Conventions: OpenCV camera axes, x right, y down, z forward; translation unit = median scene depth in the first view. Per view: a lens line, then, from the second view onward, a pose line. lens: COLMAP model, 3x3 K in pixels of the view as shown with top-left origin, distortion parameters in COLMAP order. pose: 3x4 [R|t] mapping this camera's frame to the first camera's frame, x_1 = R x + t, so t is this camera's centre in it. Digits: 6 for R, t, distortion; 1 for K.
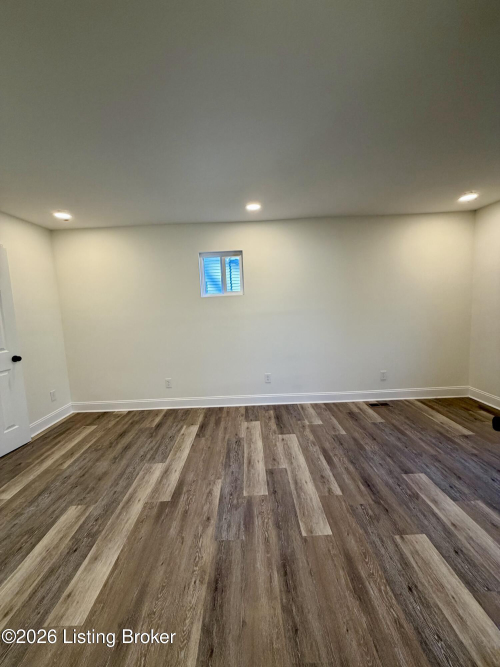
lens RADIAL K [[264.3, 0, 248.9], [0, 264.3, 331.5], [0, 0, 1]] dist [-0.001960, 0.000528]
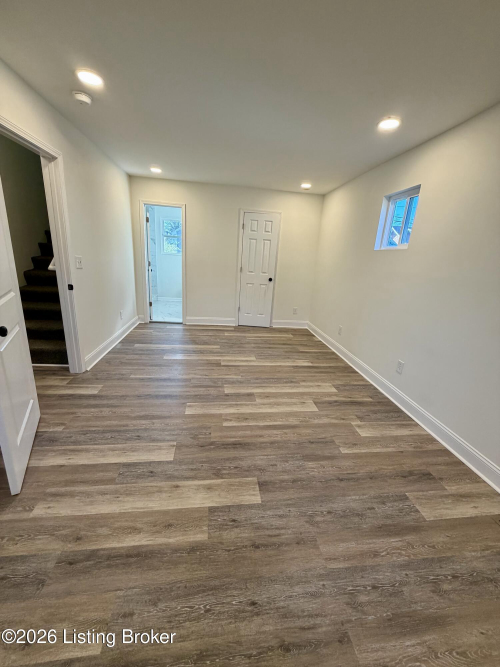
lens RADIAL K [[264.3, 0, 248.9], [0, 264.3, 331.5], [0, 0, 1]] dist [-0.001960, 0.000528]
pose [[0.120808, 0.329771, -0.936299, 0.988466], [-0.169115, 0.936256, 0.307936, -0.103574], [0.978164, 0.121141, 0.168877, 0.656402]]
